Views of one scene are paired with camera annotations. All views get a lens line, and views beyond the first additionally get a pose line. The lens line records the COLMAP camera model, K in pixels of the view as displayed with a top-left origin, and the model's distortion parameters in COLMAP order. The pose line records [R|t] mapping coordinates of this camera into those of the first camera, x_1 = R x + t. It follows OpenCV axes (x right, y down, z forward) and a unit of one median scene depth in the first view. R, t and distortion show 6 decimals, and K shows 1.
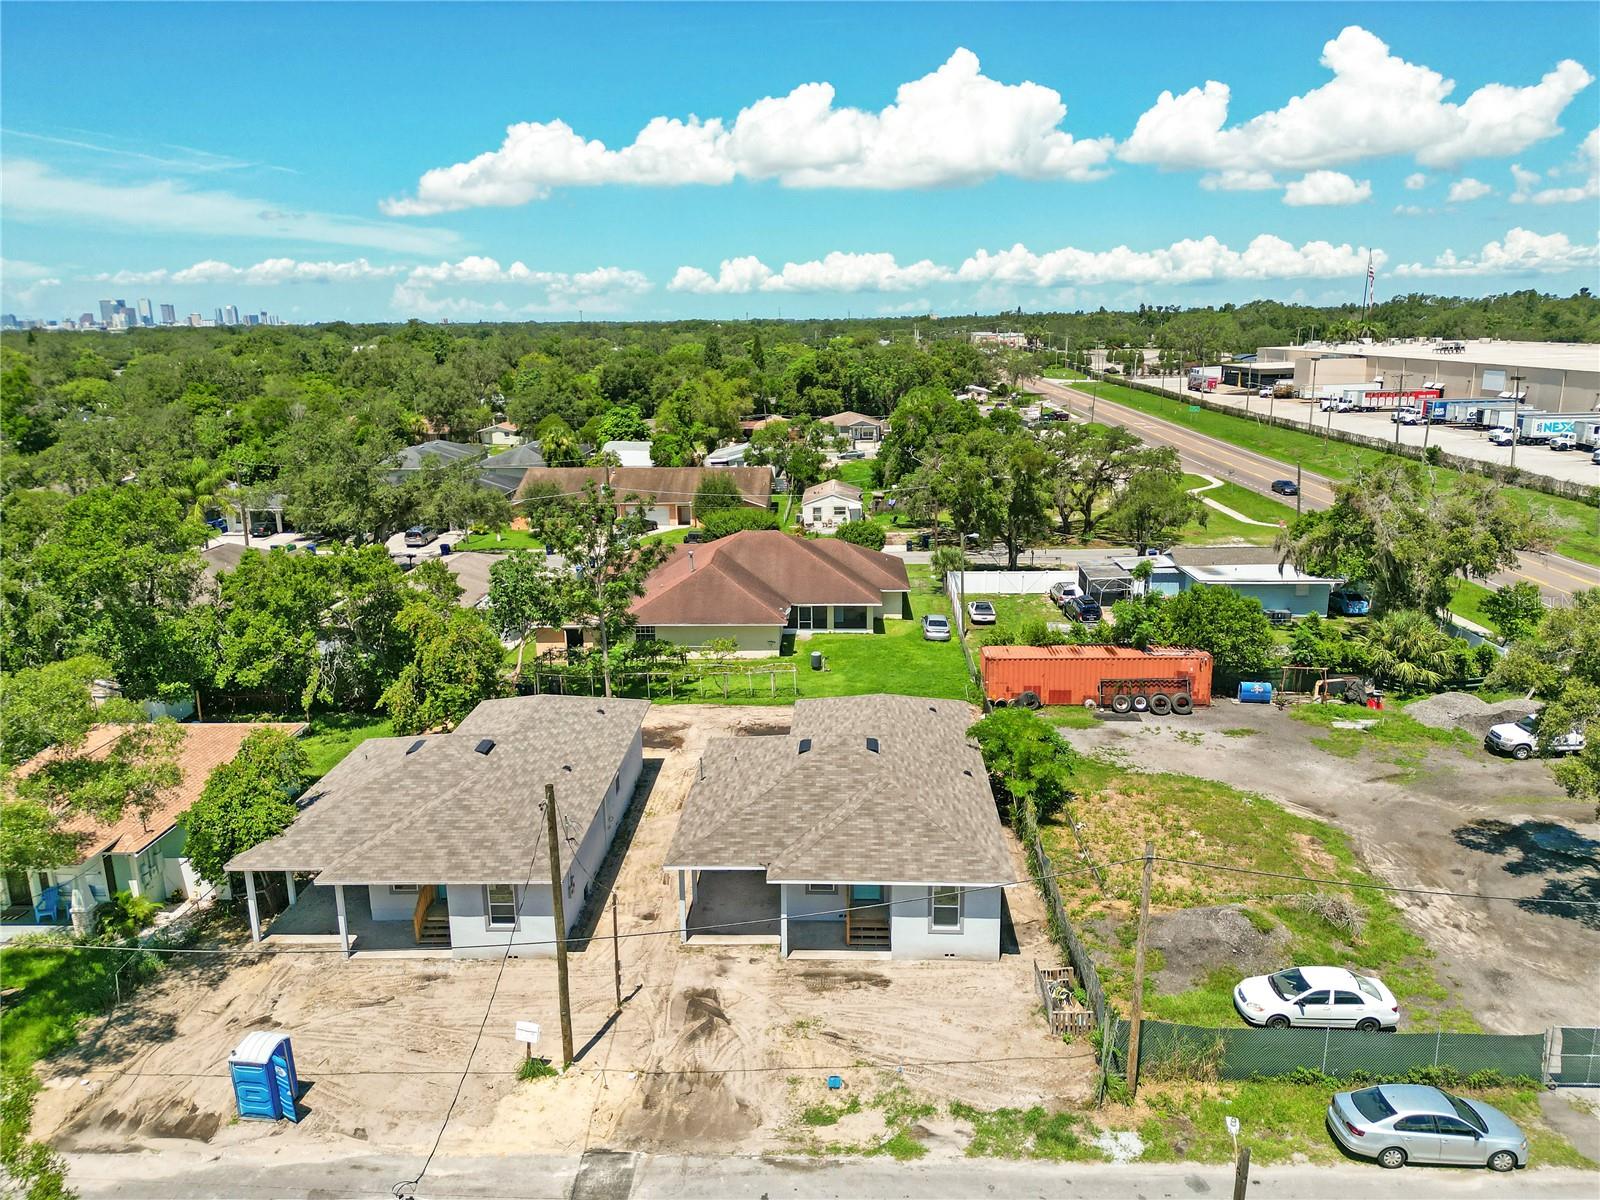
lens RADIAL K [[1133.9, 0, 802.3], [0, 1133.9, 596.2], [0, 0, 1]] dist [0.071994, -0.072902]
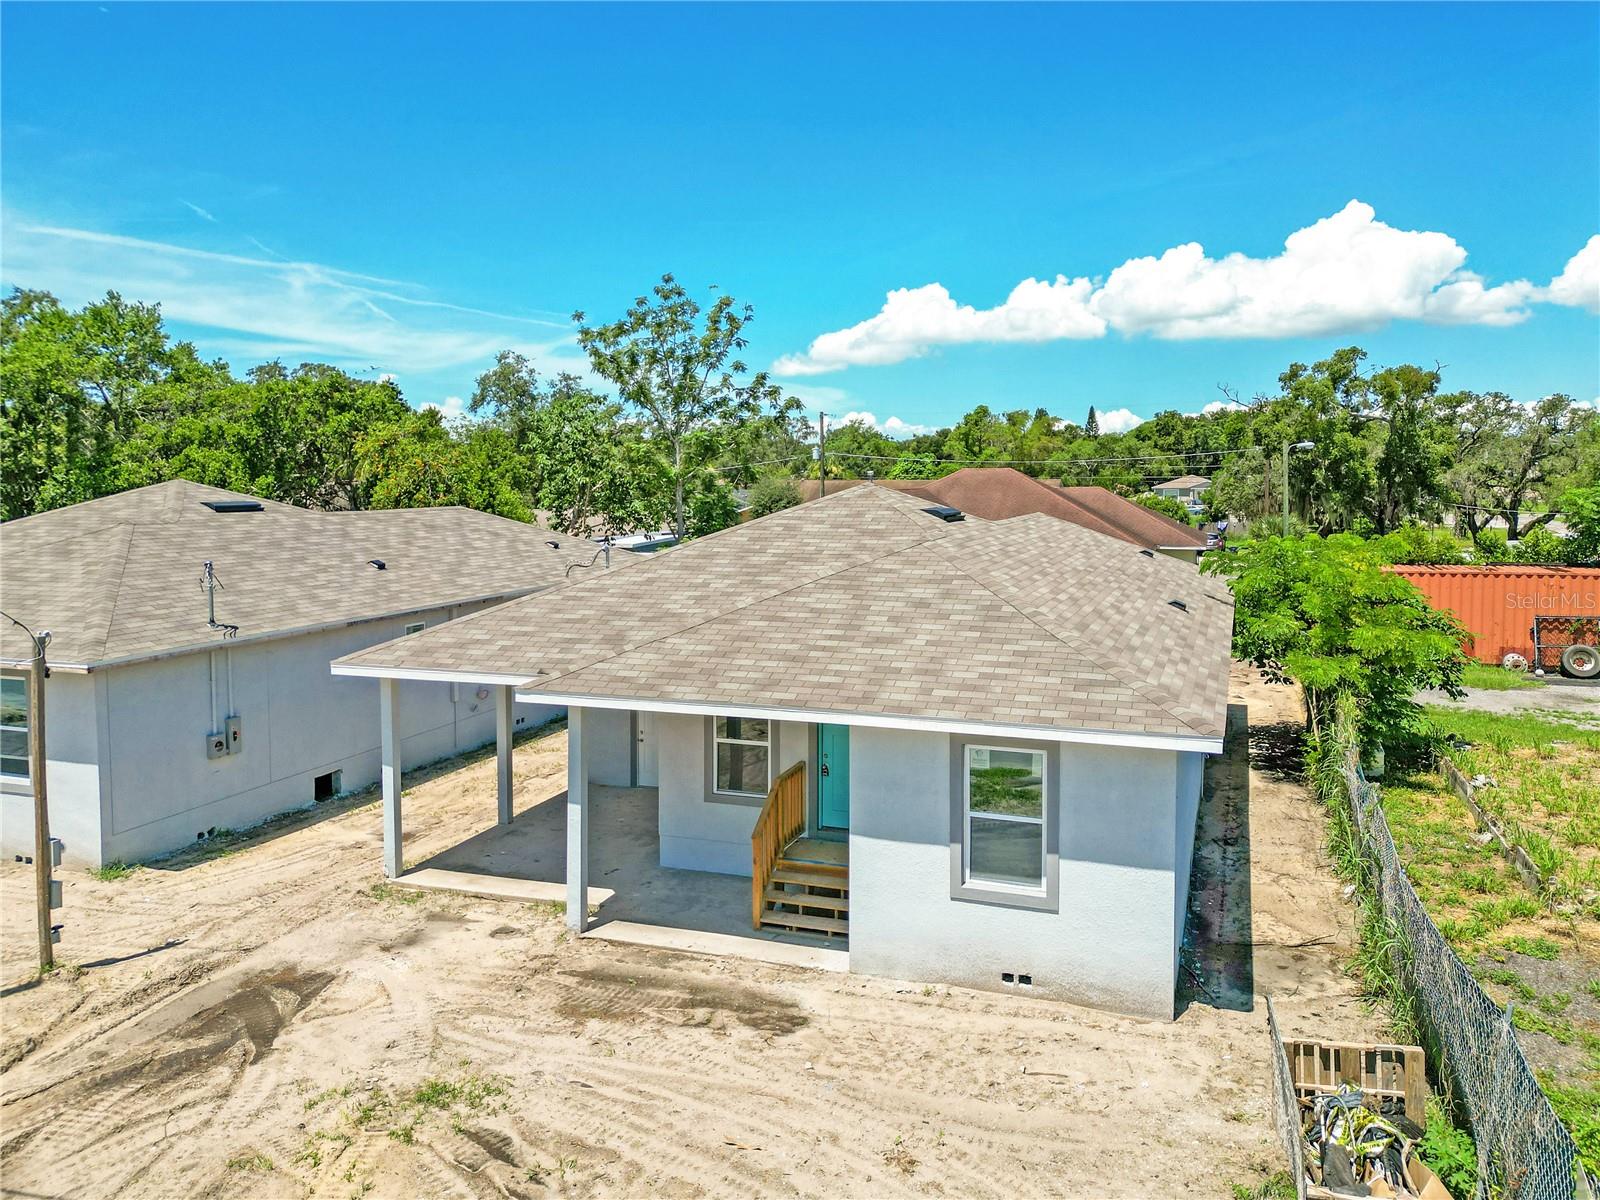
lens RADIAL K [[1144.8, 0, 844.9], [0, 1144.8, 542.7], [0, 0, 1]] dist [0.031706, -0.001088]
pose [[0.960159, 0.027662, -0.278080, 0.154091], [-0.077450, 0.982449, -0.169692, 0.227938], [0.268506, 0.184469, 0.945450, 0.591541]]
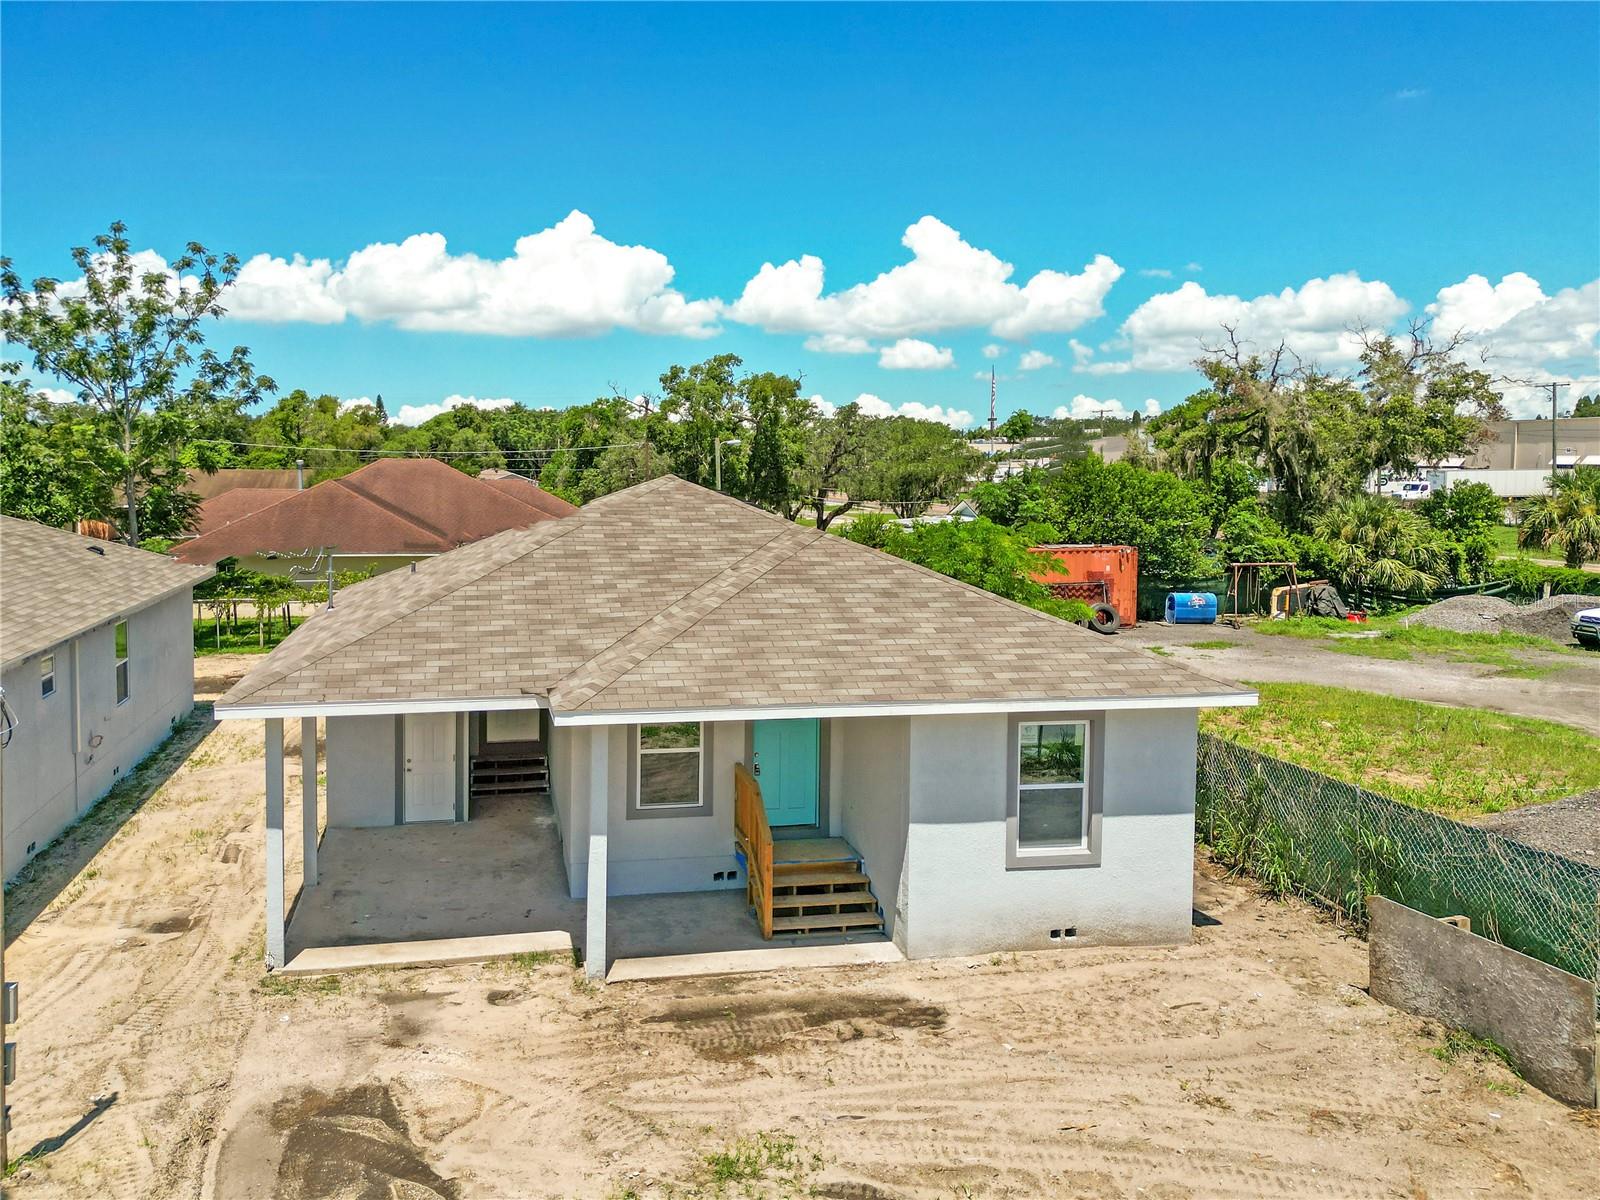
lens RADIAL K [[1175.1, 0, 666.0], [0, 1175.1, 549.3], [0, 0, 1]] dist [0.034822, -0.006781]
pose [[0.978310, 0.002775, 0.207128, -0.061010], [0.033283, 0.984813, -0.170398, 0.231786], [-0.204455, 0.173596, 0.963360, 0.591182]]
